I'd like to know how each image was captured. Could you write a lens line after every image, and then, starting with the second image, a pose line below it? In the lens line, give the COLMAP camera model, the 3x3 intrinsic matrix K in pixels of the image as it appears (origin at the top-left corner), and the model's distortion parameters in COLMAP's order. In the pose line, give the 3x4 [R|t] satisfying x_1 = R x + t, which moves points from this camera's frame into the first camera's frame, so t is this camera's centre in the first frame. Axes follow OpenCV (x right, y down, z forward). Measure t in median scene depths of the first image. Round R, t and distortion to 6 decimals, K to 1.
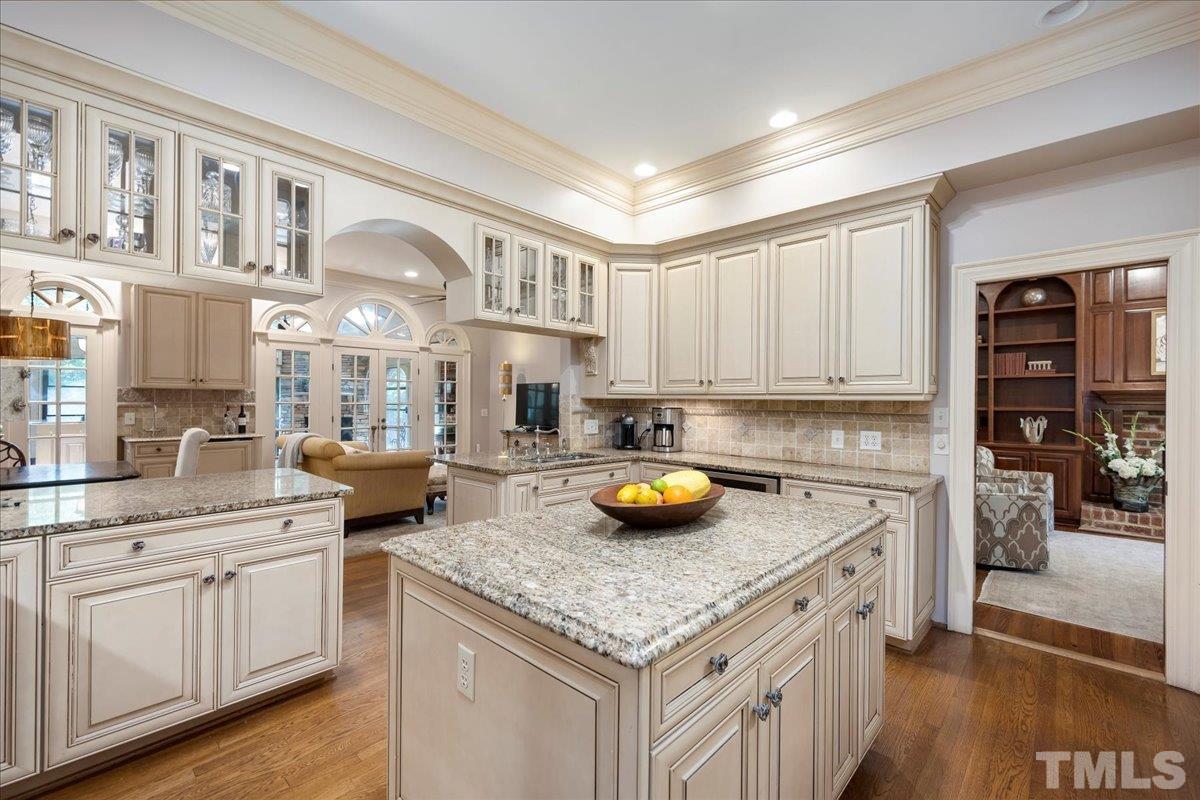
lens RADIAL K [[509.7, 0, 596.1], [0, 509.7, 400.6], [0, 0, 1]] dist [0.003924, 0.000082]
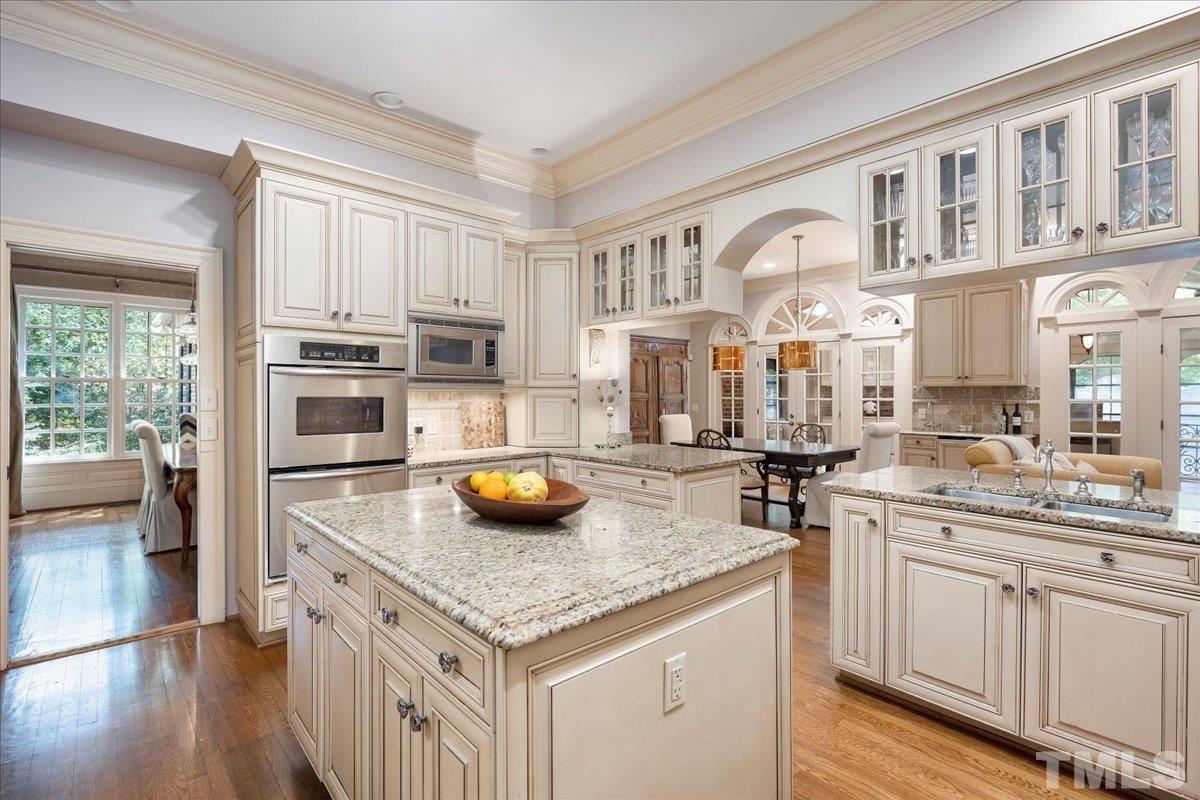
lens RADIAL K [[553.3, 0, 606.1], [0, 553.3, 397.9], [0, 0, 1]] dist [0.003130, 0.001176]
pose [[-0.078447, -0.001532, -0.996917, 0.338592], [-0.001235, 0.999998, -0.001440, 0.002891], [0.996918, 0.001118, -0.078448, 0.364162]]
